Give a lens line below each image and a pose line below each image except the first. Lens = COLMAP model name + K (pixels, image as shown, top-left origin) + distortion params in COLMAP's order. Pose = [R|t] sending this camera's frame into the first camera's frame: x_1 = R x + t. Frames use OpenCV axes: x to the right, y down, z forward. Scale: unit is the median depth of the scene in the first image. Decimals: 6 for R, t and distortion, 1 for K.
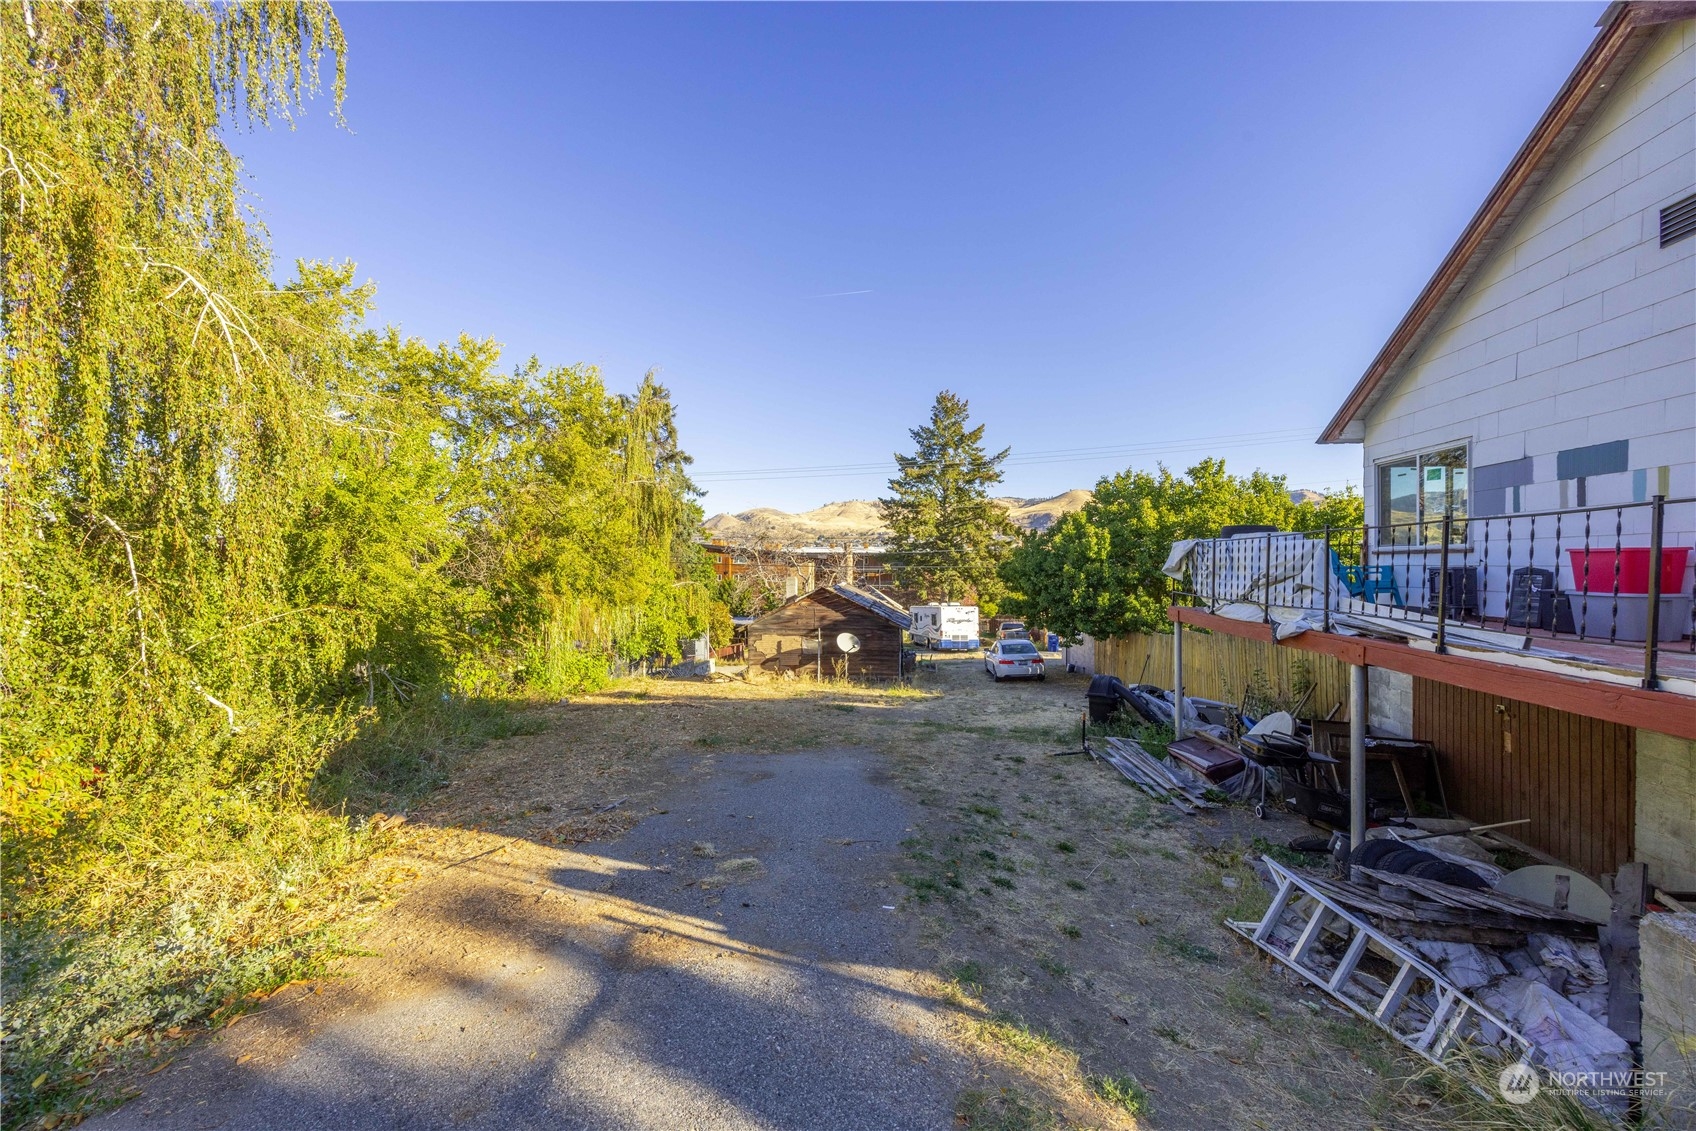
lens RADIAL K [[646.4, 0, 846.8], [0, 646.4, 567.9], [0, 0, 1]] dist [0.000048, -0.000481]
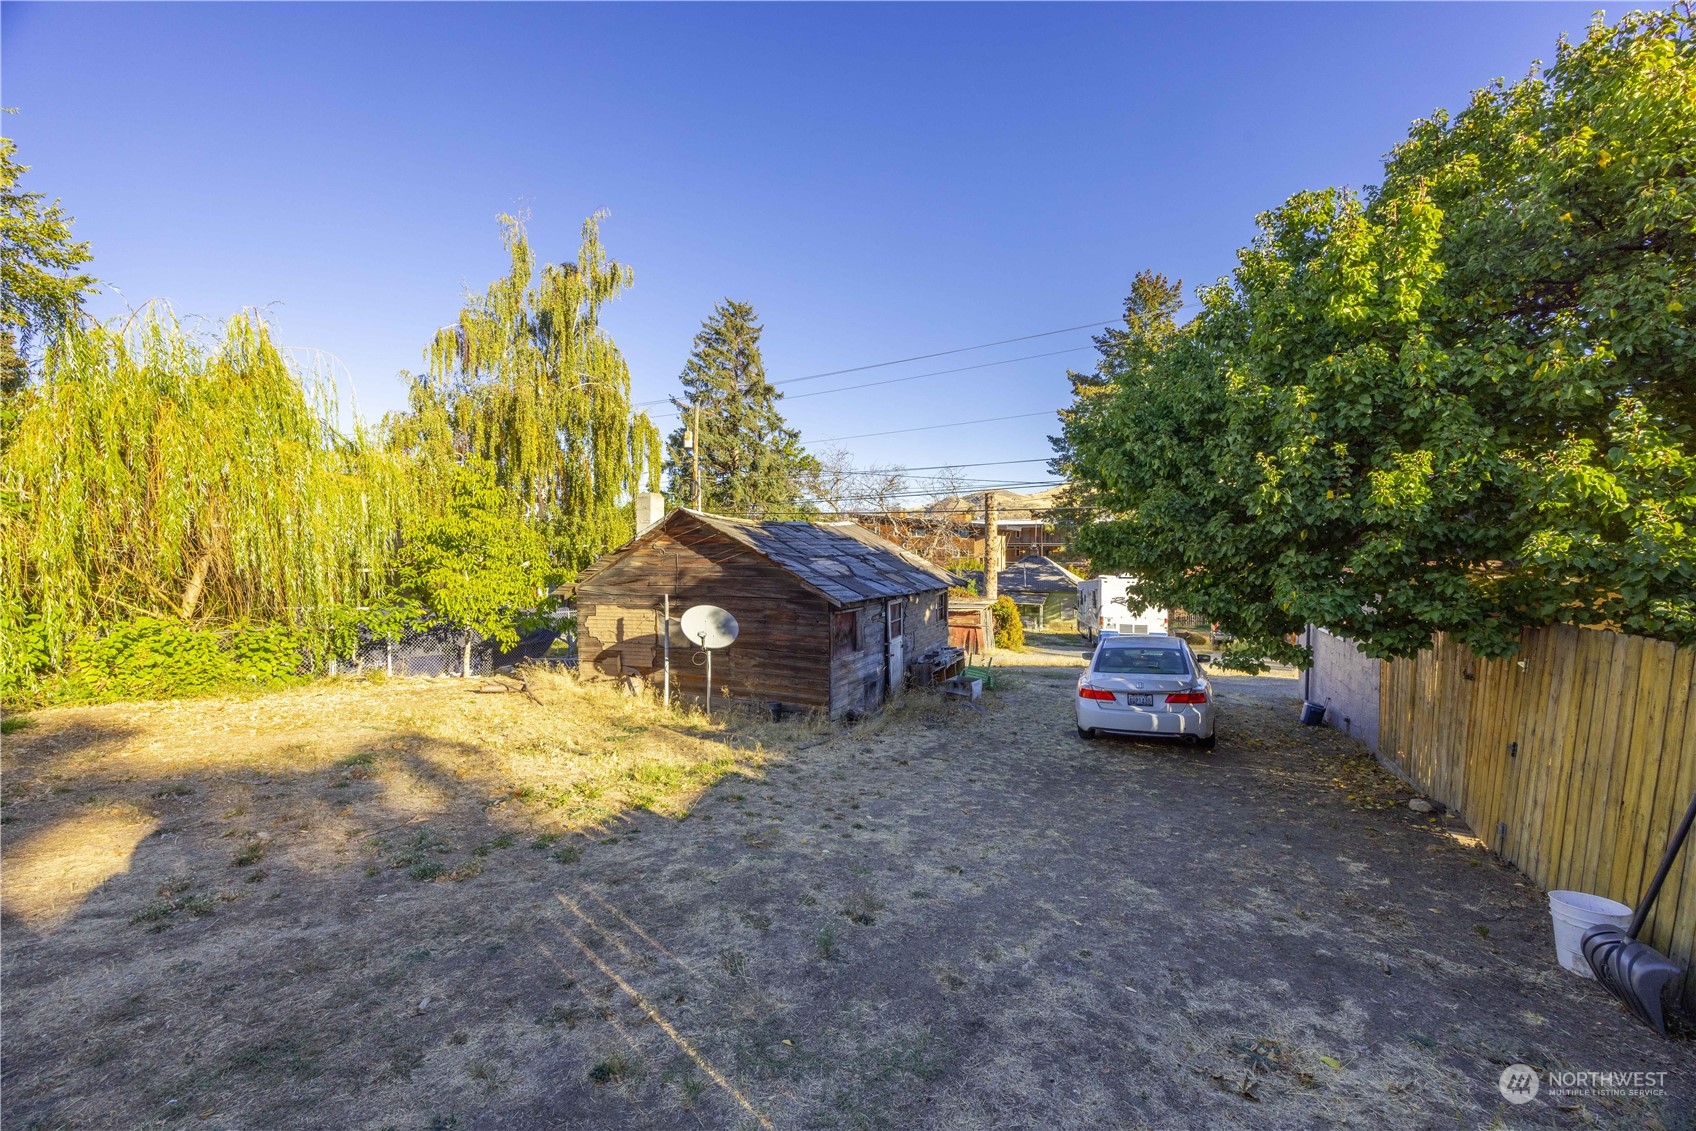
lens RADIAL K [[646.4, 0, 838.4], [0, 646.4, 565.5], [0, 0, 1]] dist [0.000048, -0.000481]
pose [[0.934415, 0.006620, -0.356125, 0.145682], [0.001460, 0.999748, 0.022416, 0.036699], [0.356184, -0.021466, 0.934169, 0.355867]]
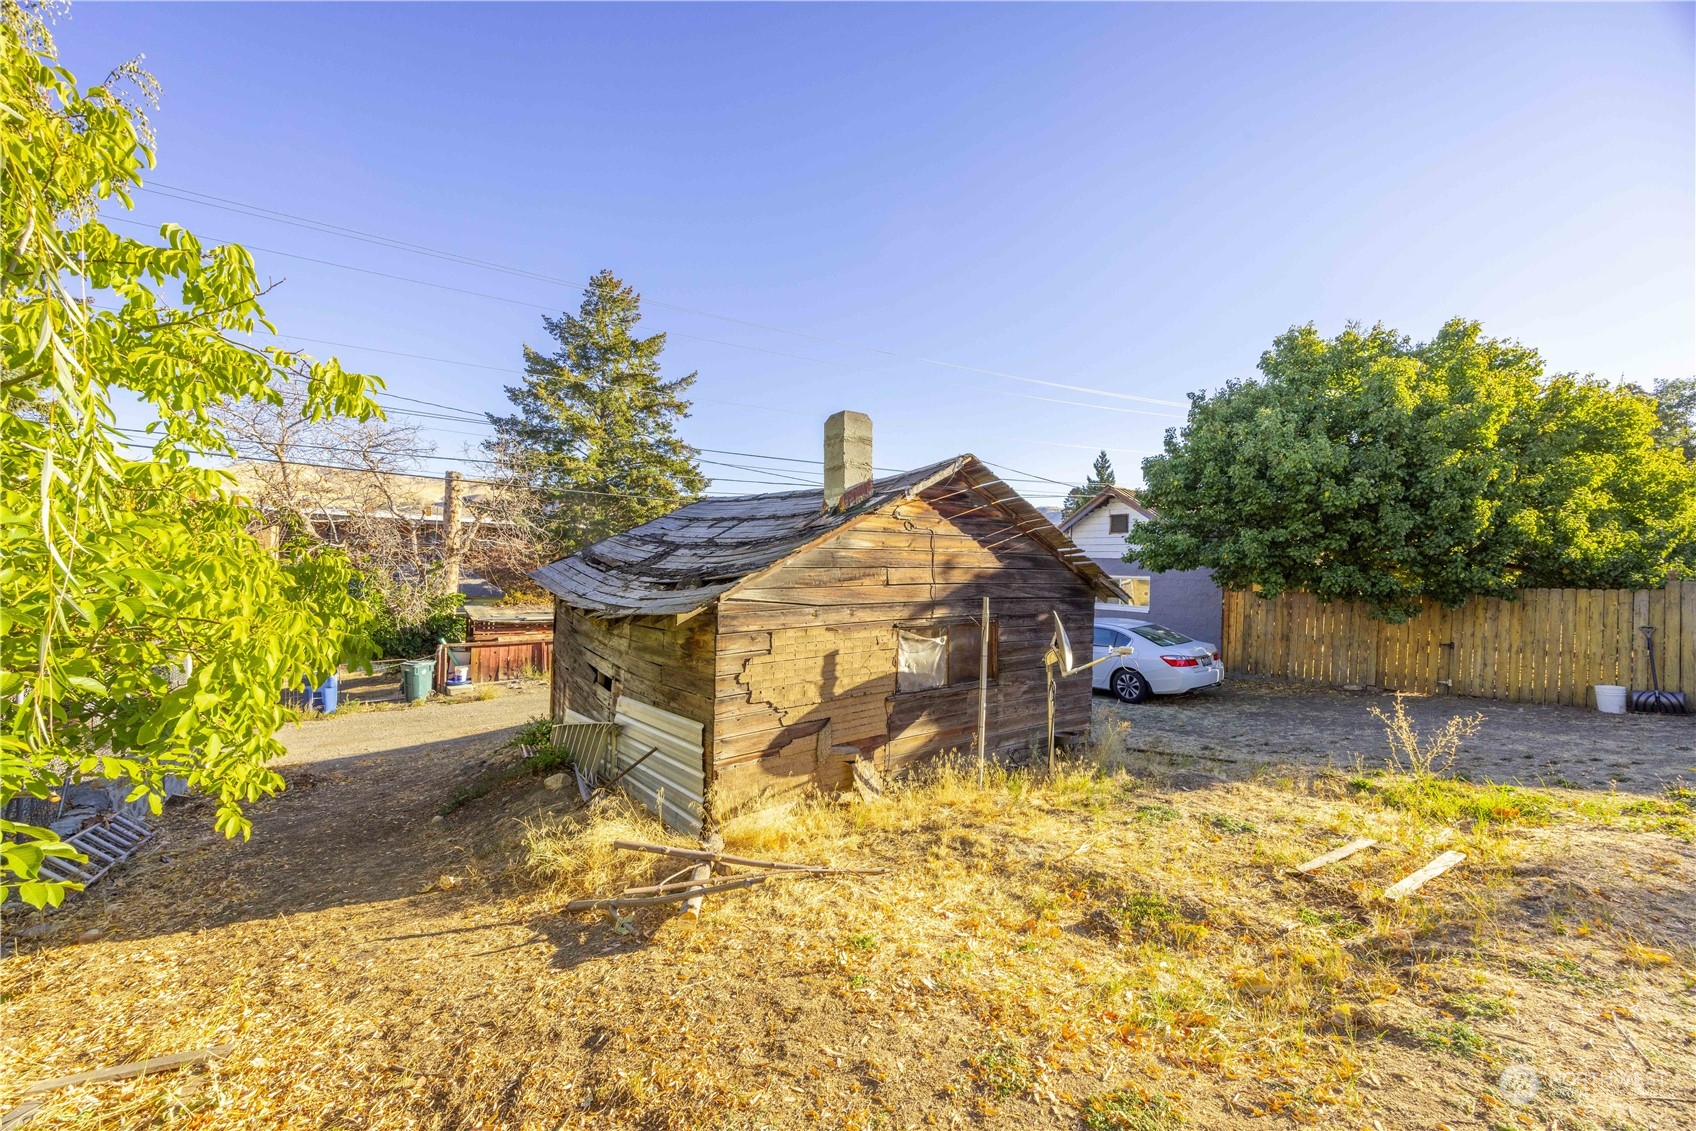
lens RADIAL K [[646.4, 0, 842.3], [0, 646.4, 564.5], [0, 0, 1]] dist [0.000048, -0.000481]
pose [[0.748700, 0.019268, 0.662629, -0.165233], [-0.023853, 0.999713, -0.002118, 0.048212], [-0.662480, -0.014221, 0.748945, 0.491504]]
